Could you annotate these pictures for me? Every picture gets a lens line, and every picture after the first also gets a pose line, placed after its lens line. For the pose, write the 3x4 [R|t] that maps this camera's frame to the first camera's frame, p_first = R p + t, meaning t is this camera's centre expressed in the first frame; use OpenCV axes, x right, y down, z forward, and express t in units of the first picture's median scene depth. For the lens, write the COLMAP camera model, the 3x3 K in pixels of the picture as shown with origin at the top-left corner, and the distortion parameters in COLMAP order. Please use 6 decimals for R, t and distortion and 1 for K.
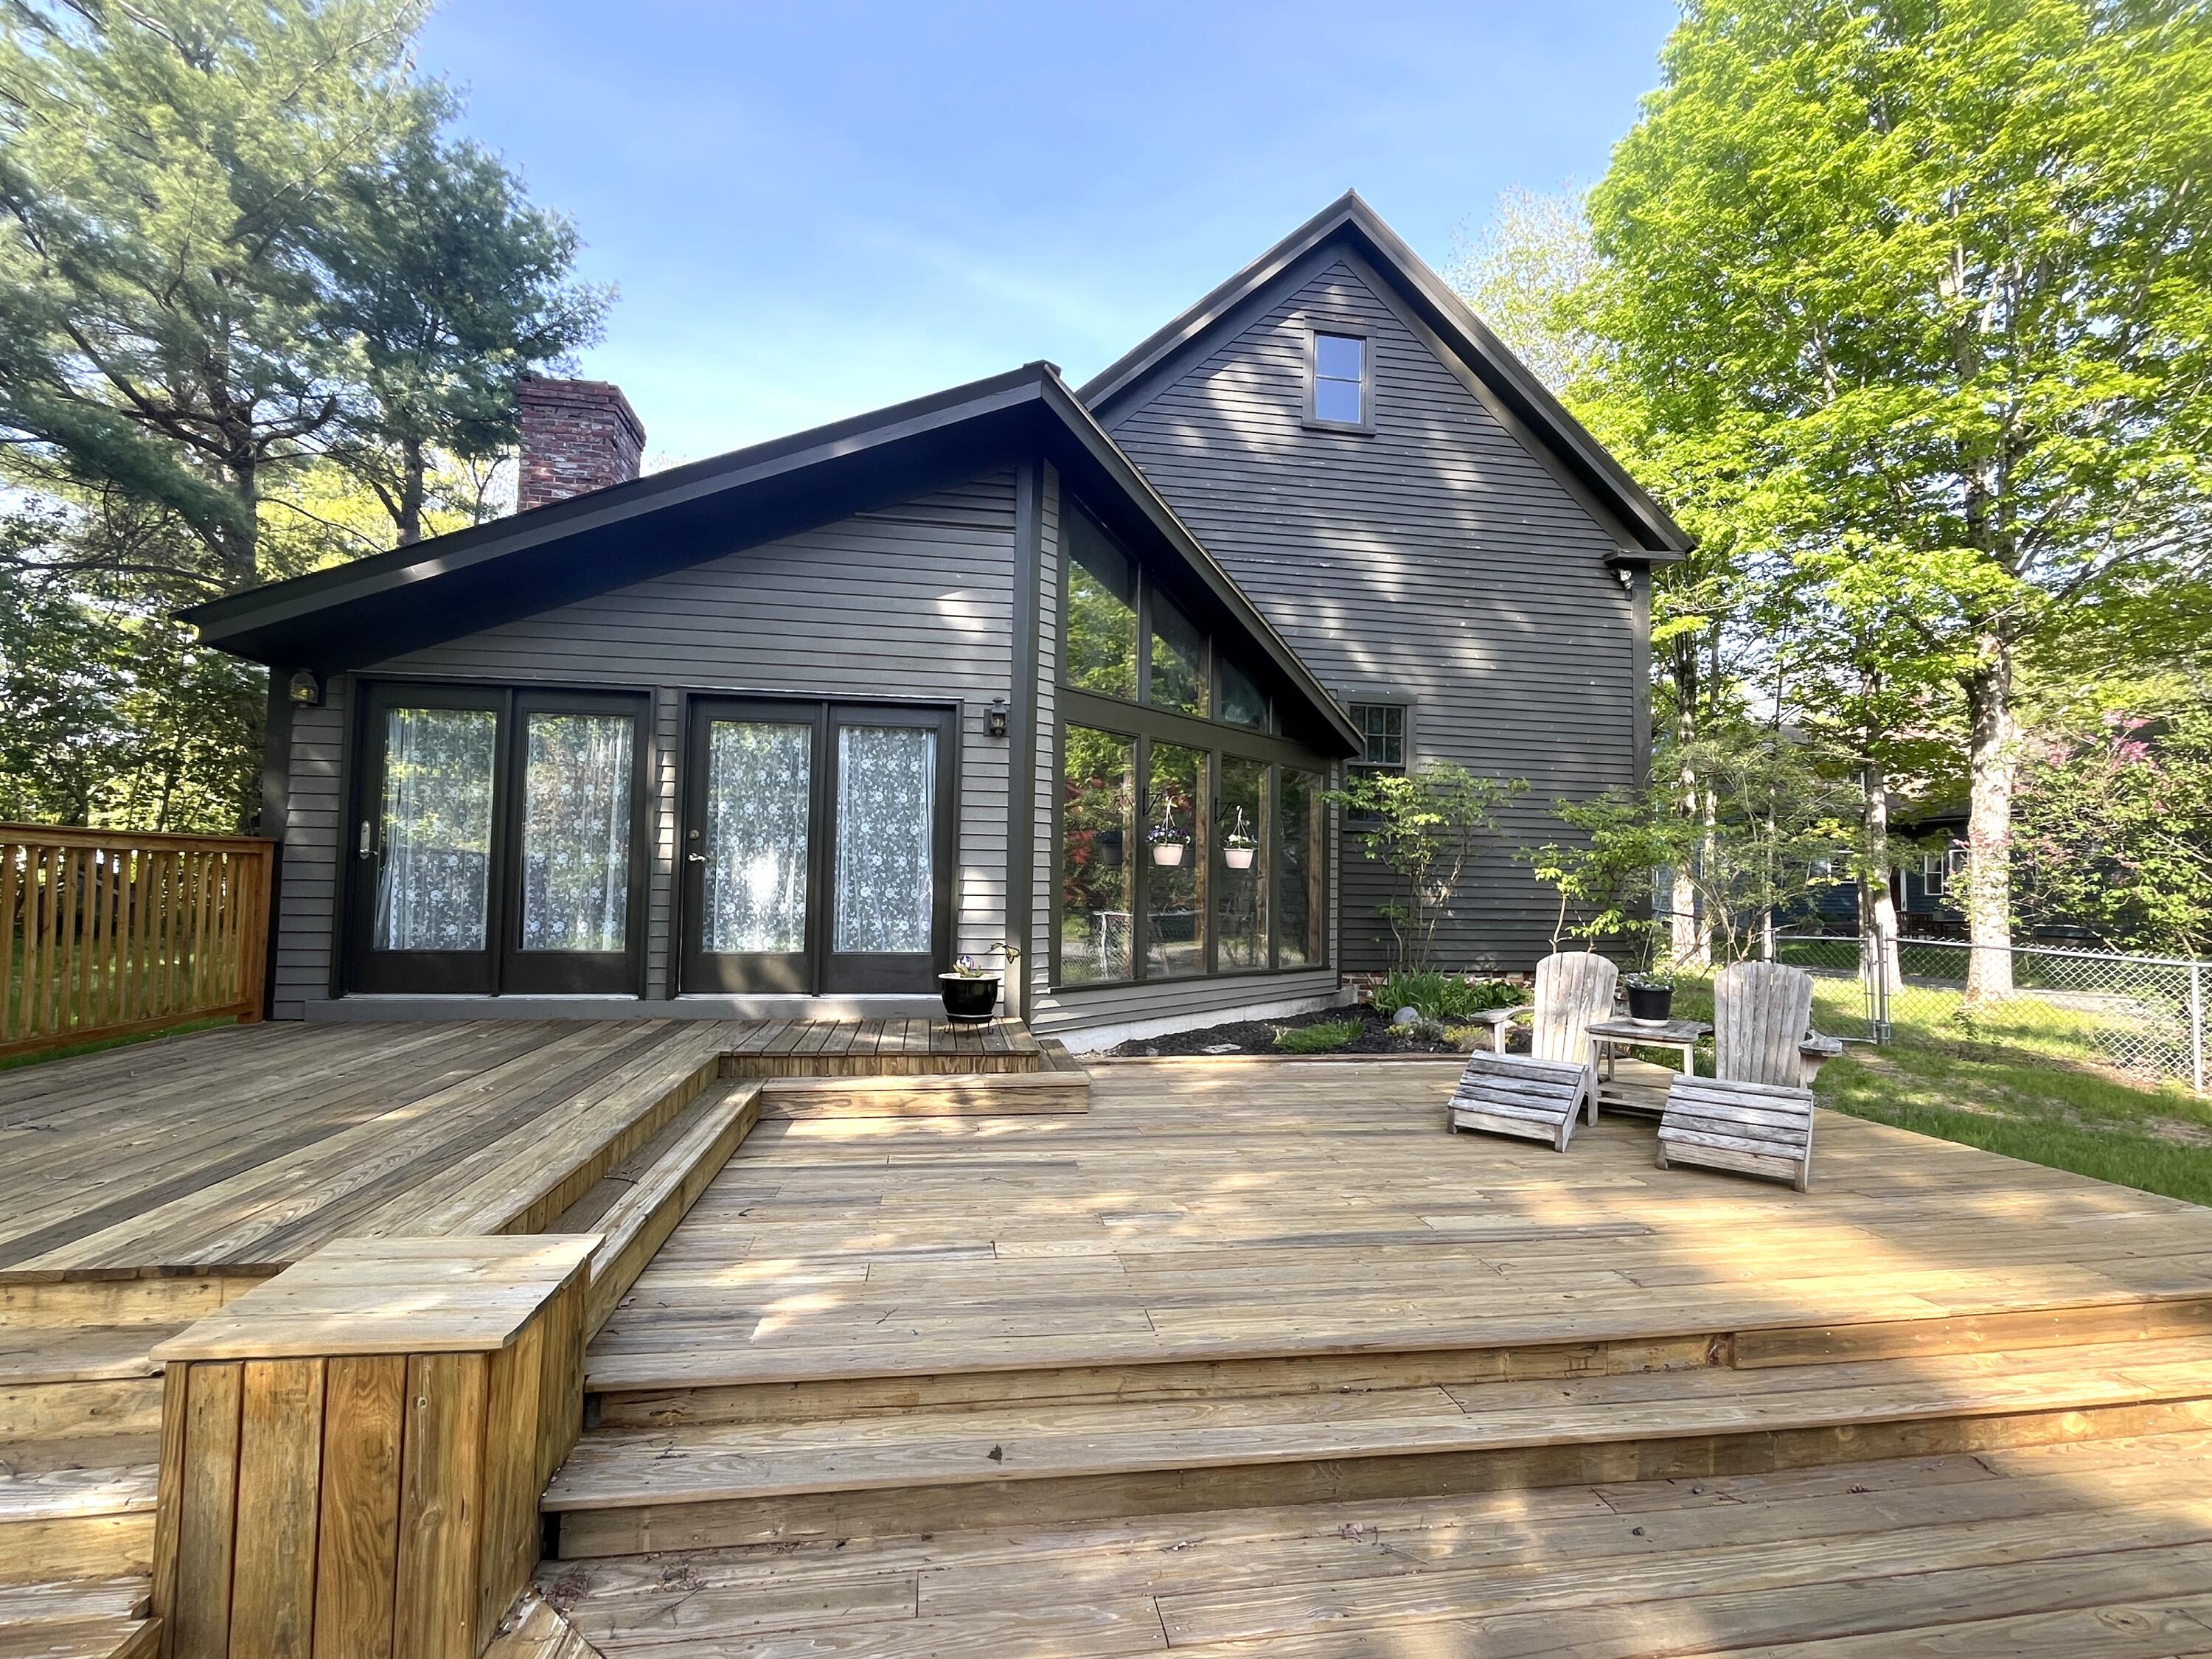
lens RADIAL K [[1092.0, 0, 1106.0], [0, 1092.0, 829.5], [0, 0, 1]] dist [0.014523, -0.000221]
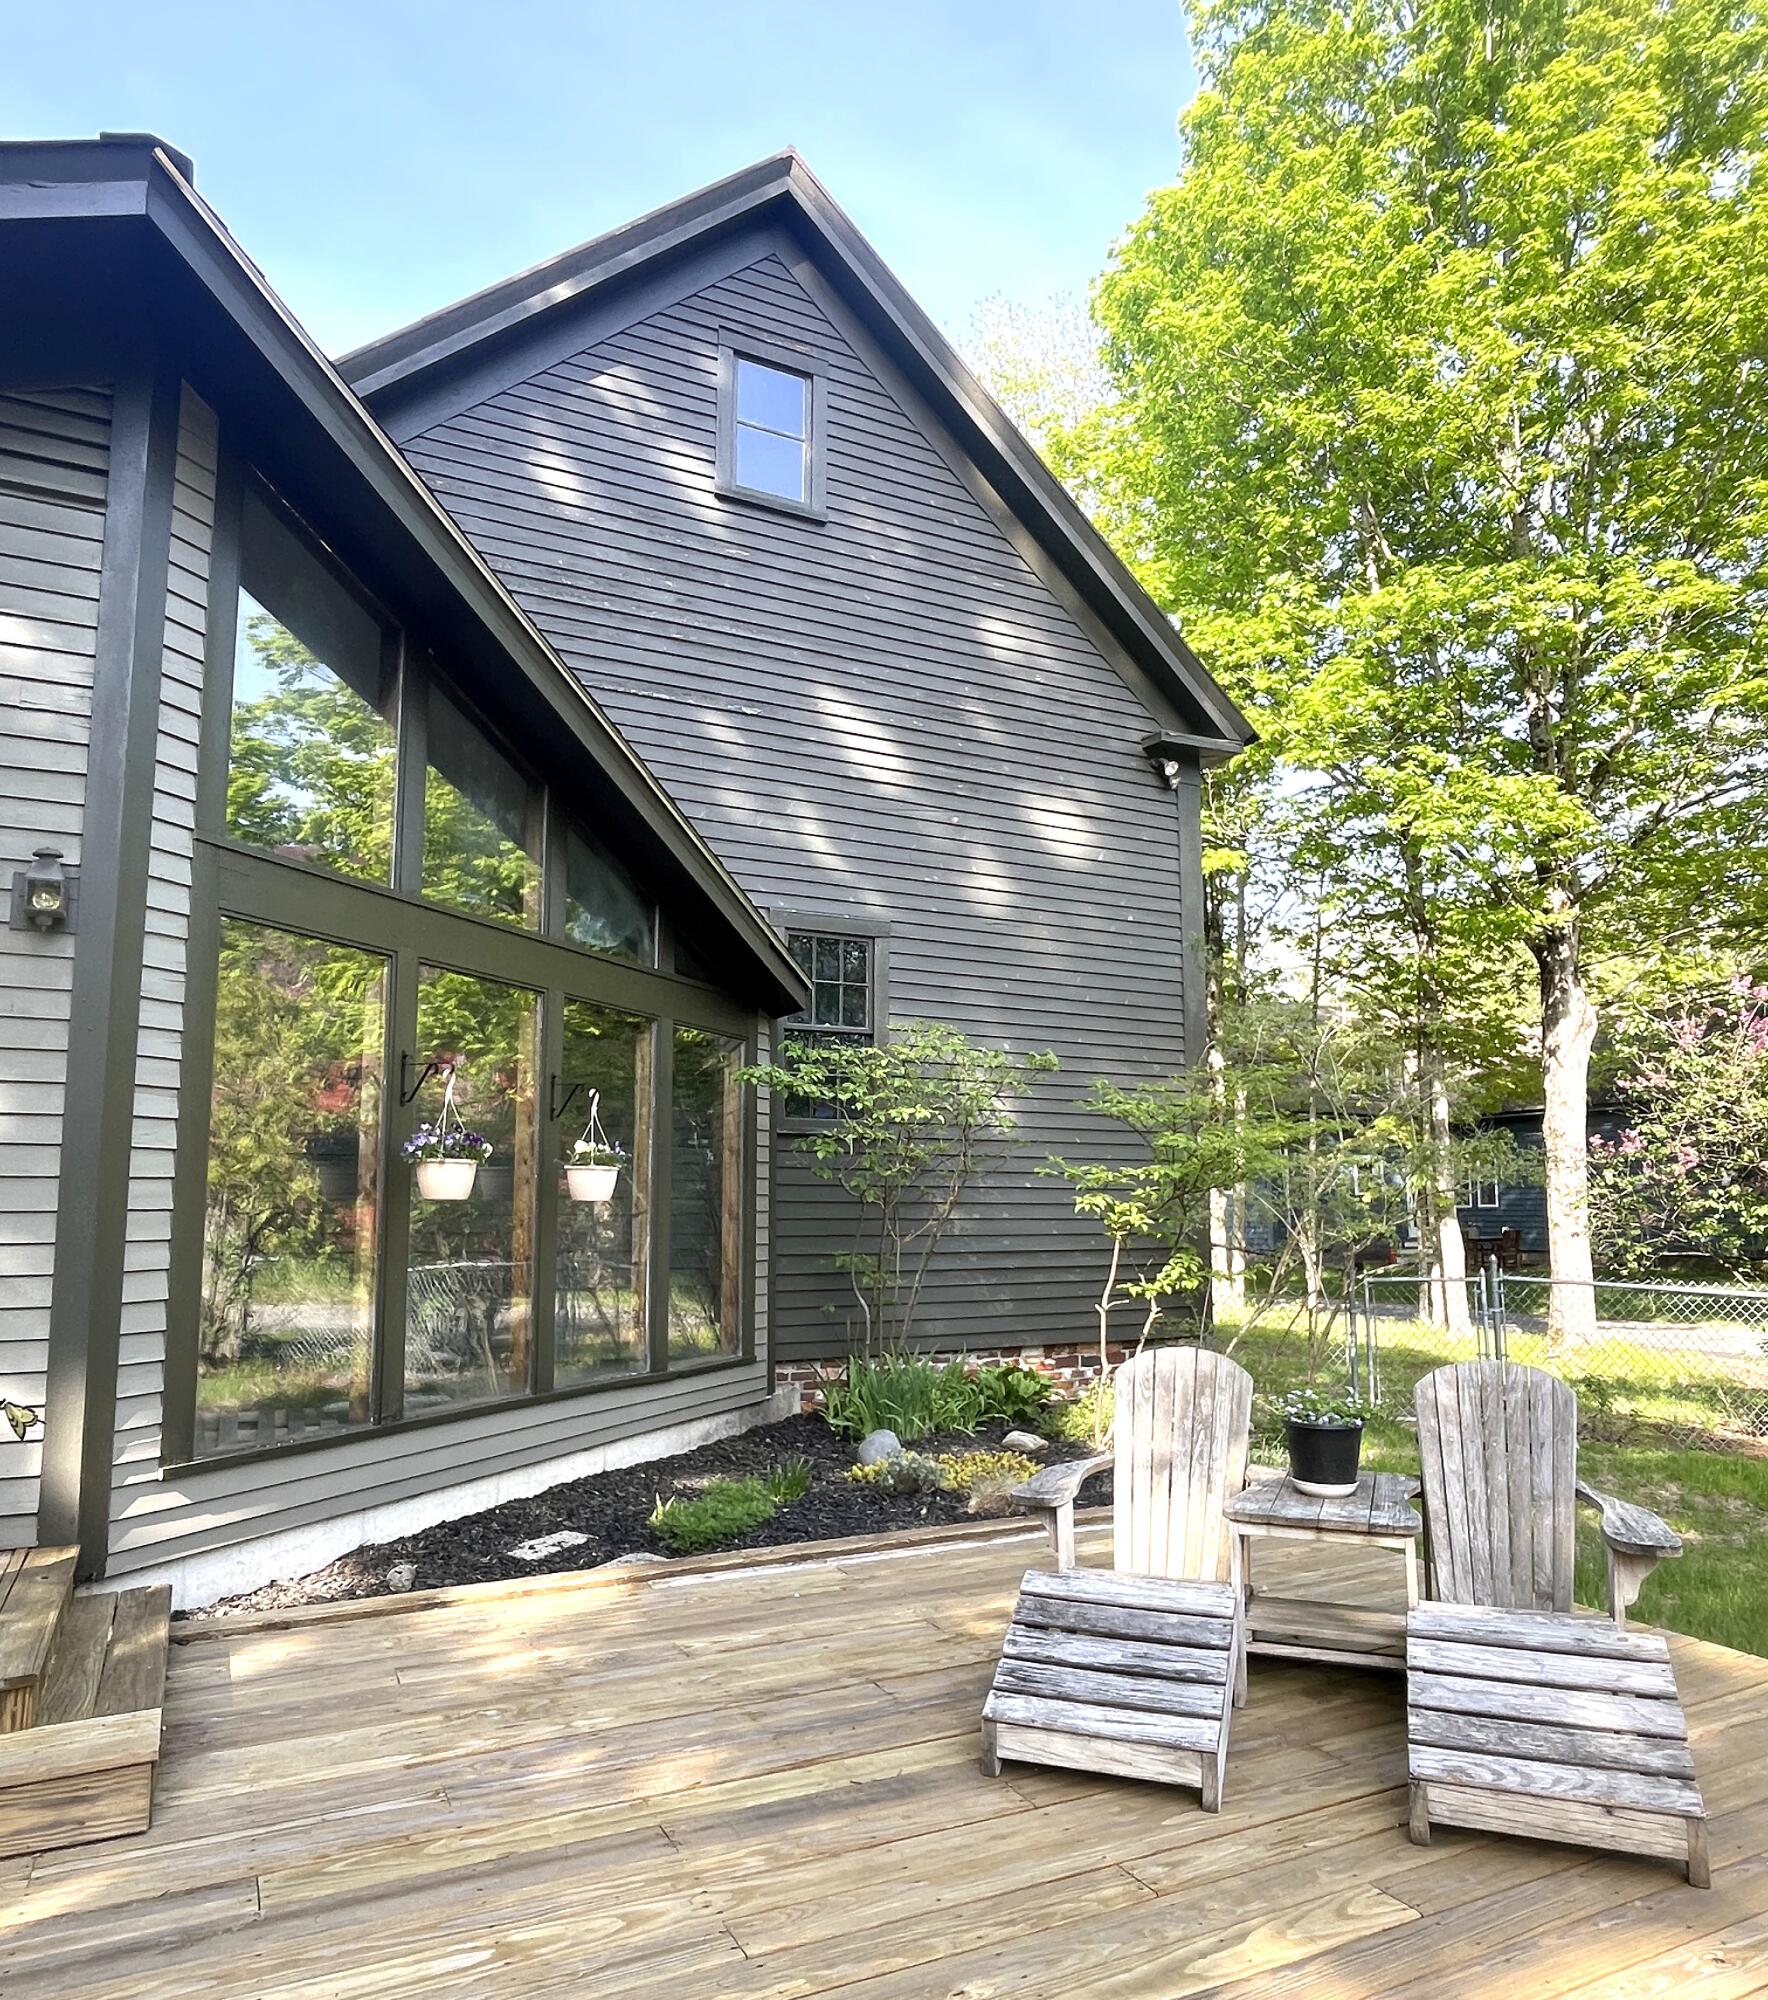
lens RADIAL K [[1554.4, 0, 884.0], [0, 1554.4, 1000.0], [0, 0, 1]] dist [-0.001563, -0.007278]
pose [[0.961219, 0.019814, 0.275074, 0.031540], [0.003725, 0.996392, -0.084788, 0.000715], [-0.275762, 0.082525, 0.957677, 0.134338]]
